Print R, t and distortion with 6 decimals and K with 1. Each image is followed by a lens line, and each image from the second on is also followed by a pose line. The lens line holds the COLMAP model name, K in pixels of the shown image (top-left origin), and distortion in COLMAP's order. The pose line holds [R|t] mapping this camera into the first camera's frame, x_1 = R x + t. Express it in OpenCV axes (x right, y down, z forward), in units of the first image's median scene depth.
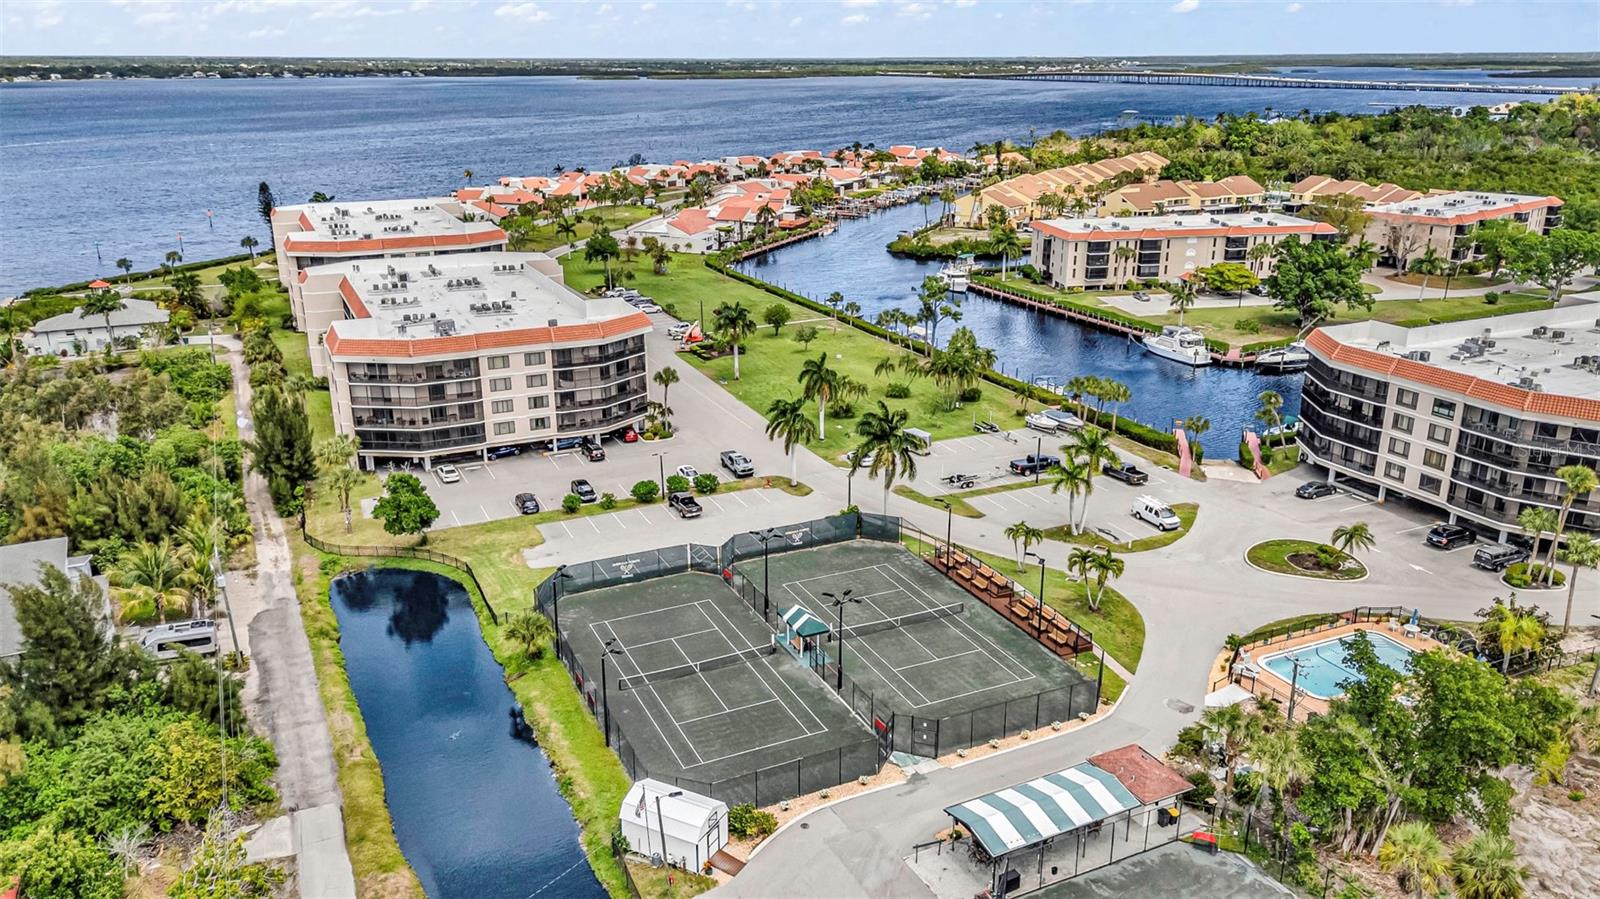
lens RADIAL K [[1175.4, 0, 791.8], [0, 1175.4, 446.3], [0, 0, 1]] dist [0.081075, -0.076493]
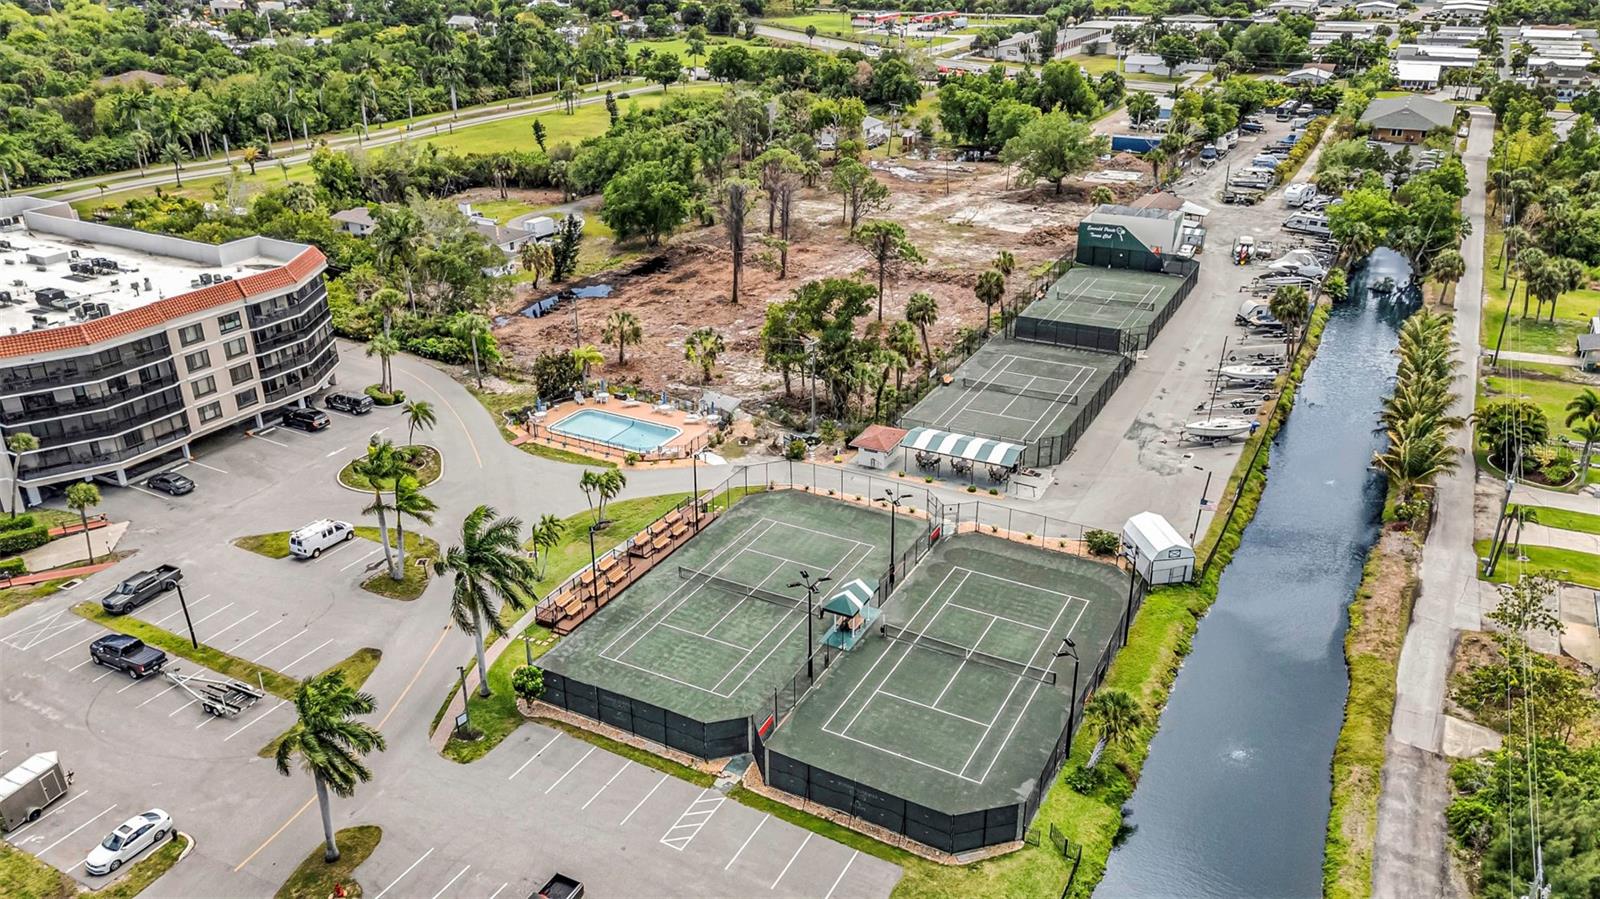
lens RADIAL K [[1175.4, 0, 803.3], [0, 1175.4, 443.7], [0, 0, 1]] dist [0.081075, -0.076493]
pose [[-0.598221, -0.322042, 0.733772, -0.350938], [0.259931, 0.788194, 0.557840, -0.271605], [-0.758002, 0.524442, -0.387806, 0.773637]]
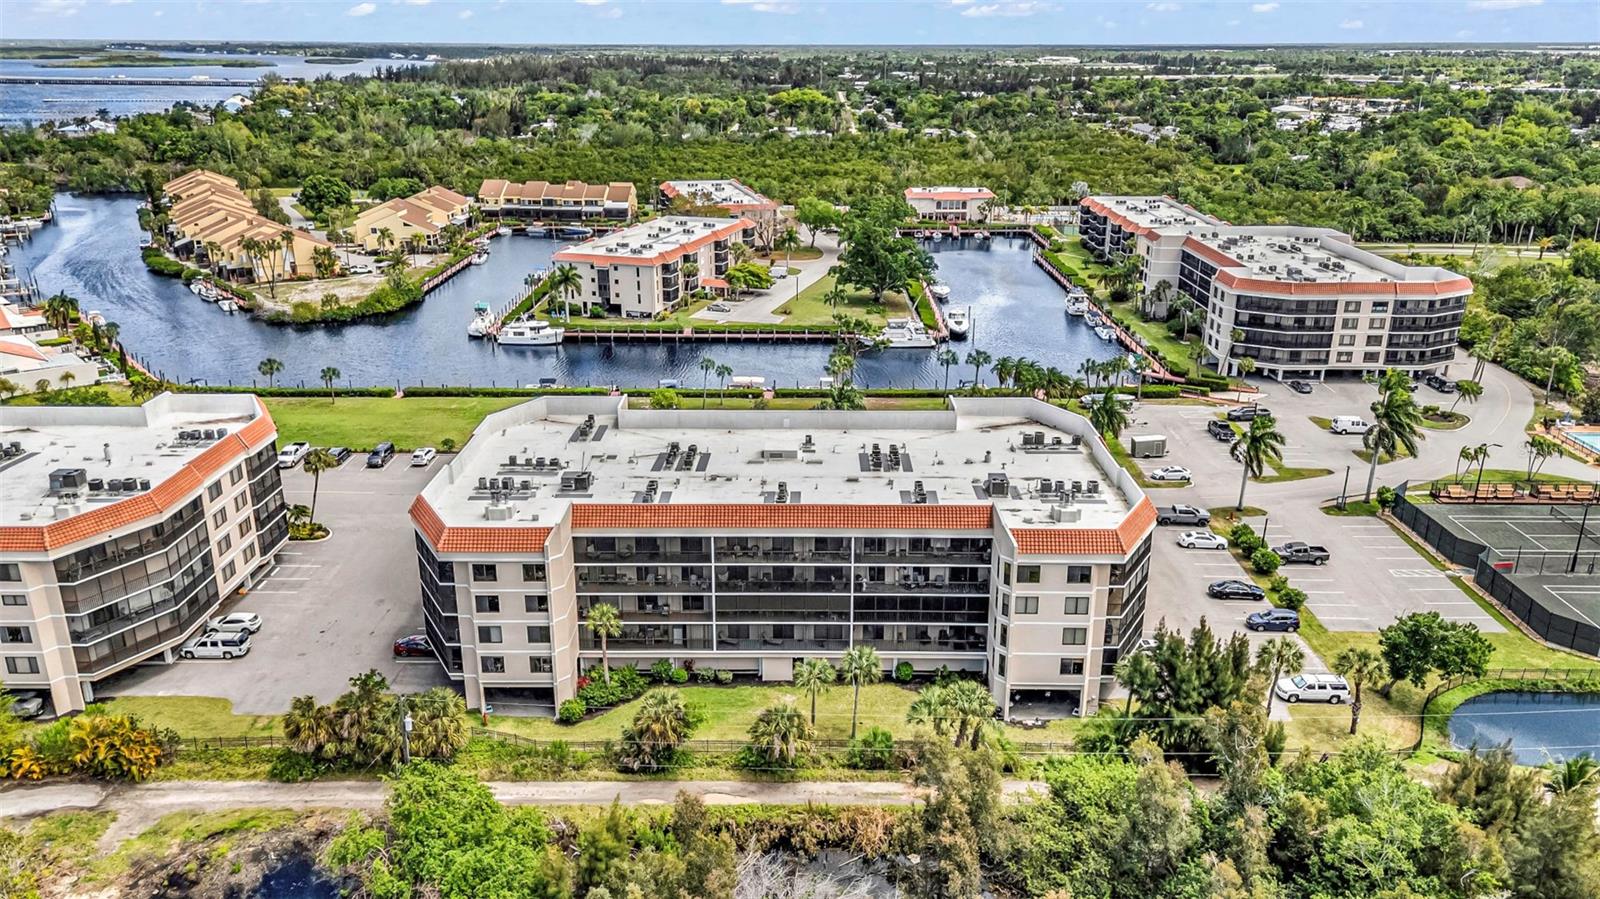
lens RADIAL K [[1175.4, 0, 799.3], [0, 1175.4, 448.8], [0, 0, 1]] dist [0.081075, -0.076493]
pose [[0.429813, -0.289777, 0.855155, -0.832710], [0.280088, 0.943171, 0.178826, -0.248740], [-0.858377, 0.162657, 0.486550, 0.664417]]
